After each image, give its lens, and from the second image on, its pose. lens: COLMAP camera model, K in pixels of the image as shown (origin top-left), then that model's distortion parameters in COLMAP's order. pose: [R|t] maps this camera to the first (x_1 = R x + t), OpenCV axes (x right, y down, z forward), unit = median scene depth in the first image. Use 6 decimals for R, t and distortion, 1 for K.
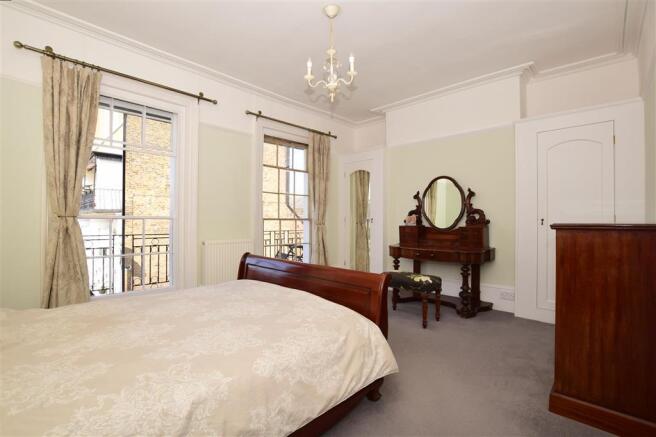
lens RADIAL K [[302.4, 0, 328.0], [0, 302.4, 218.5], [0, 0, 1]] dist [-0.036737, 0.000295]
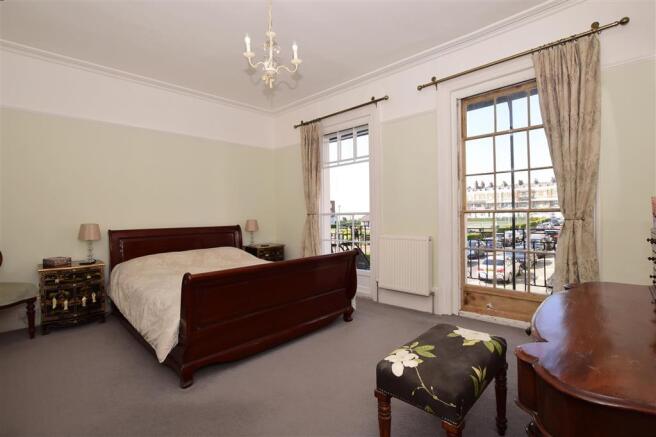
lens RADIAL K [[302.4, 0, 328.0], [0, 302.4, 218.5], [0, 0, 1]] dist [-0.036737, 0.000295]
pose [[-0.010639, 0.007585, -0.999915, 0.526429], [0.019982, 0.999773, 0.007371, 0.006155], [0.999744, -0.019902, -0.010788, 0.659454]]
